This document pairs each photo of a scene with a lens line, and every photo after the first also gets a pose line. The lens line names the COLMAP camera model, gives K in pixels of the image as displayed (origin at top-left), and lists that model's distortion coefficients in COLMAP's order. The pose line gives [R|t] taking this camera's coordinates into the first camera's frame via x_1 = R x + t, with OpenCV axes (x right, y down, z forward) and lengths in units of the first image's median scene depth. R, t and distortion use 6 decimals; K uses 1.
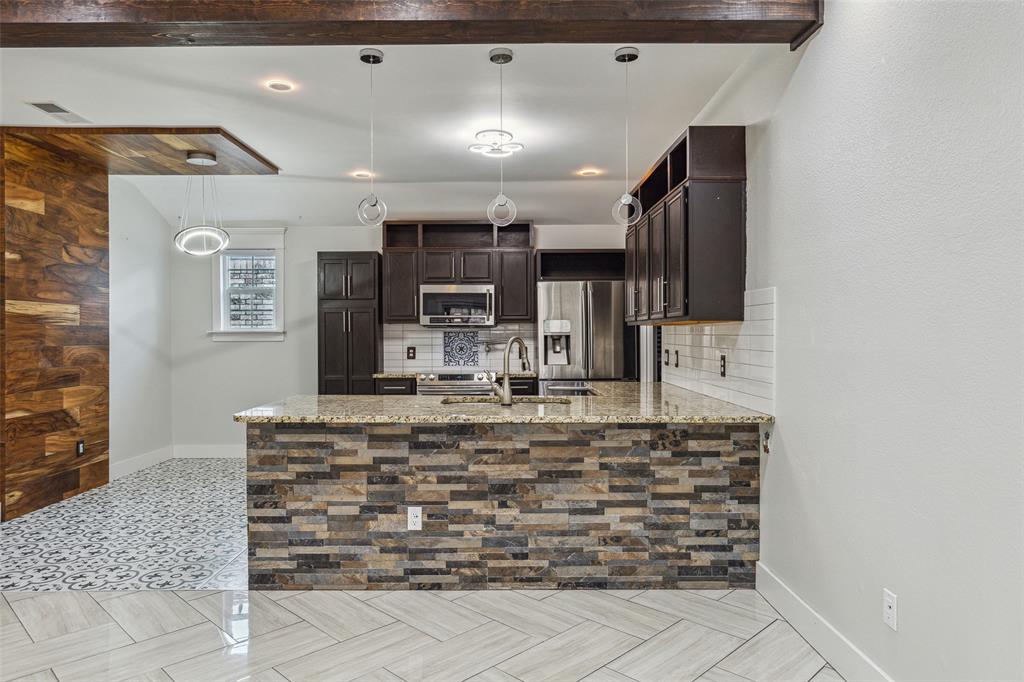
lens RADIAL K [[662.3, 0, 497.3], [0, 662.3, 336.1], [0, 0, 1]] dist [-0.000453, 0.000870]
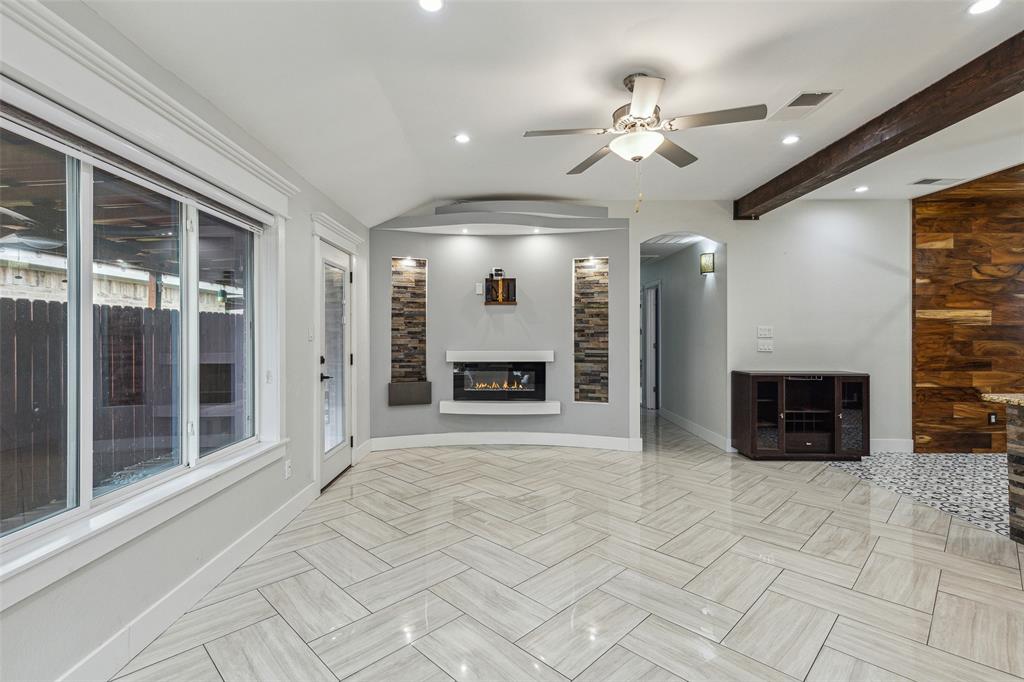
lens RADIAL K [[476.1, 0, 507.2], [0, 476.1, 334.0], [0, 0, 1]] dist [0.001136, -0.000764]
pose [[-0.000223, 0.002560, -0.999997, 0.331773], [-0.000421, 0.999997, 0.002560, -0.000741], [1.000000, 0.000422, -0.000222, 0.039129]]
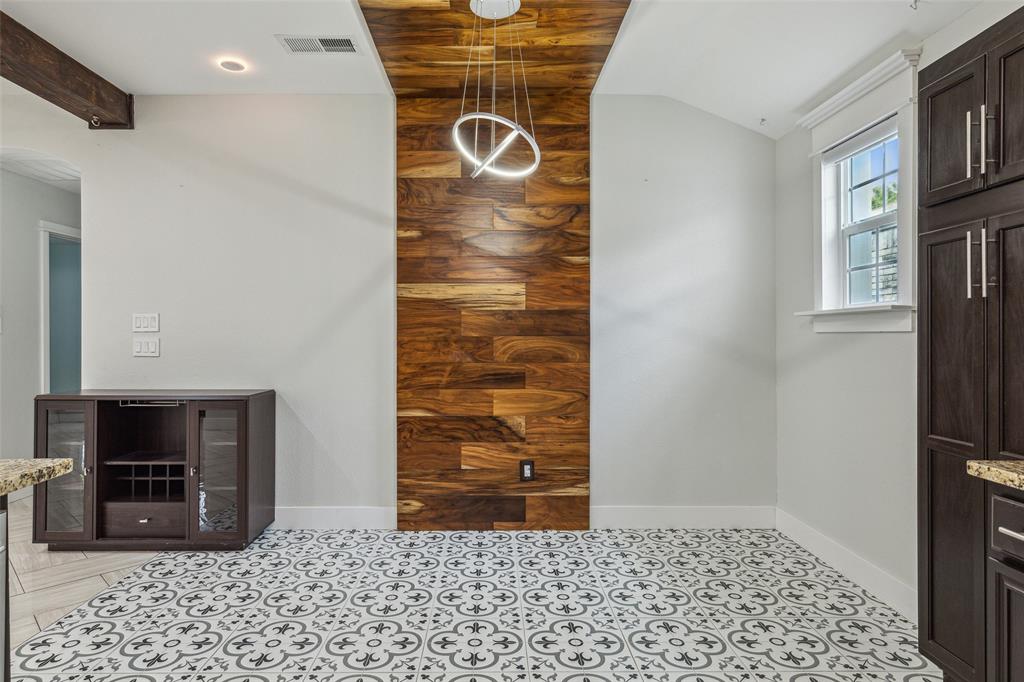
lens RADIAL K [[562.7, 0, 507.1], [0, 562.7, 338.9], [0, 0, 1]] dist [0.003908, -0.001042]
pose [[0.015338, 0.002939, -0.999878, 0.019632], [0.000938, 0.999995, 0.002954, 0.016216], [0.999882, -0.000984, 0.015336, 1.016713]]
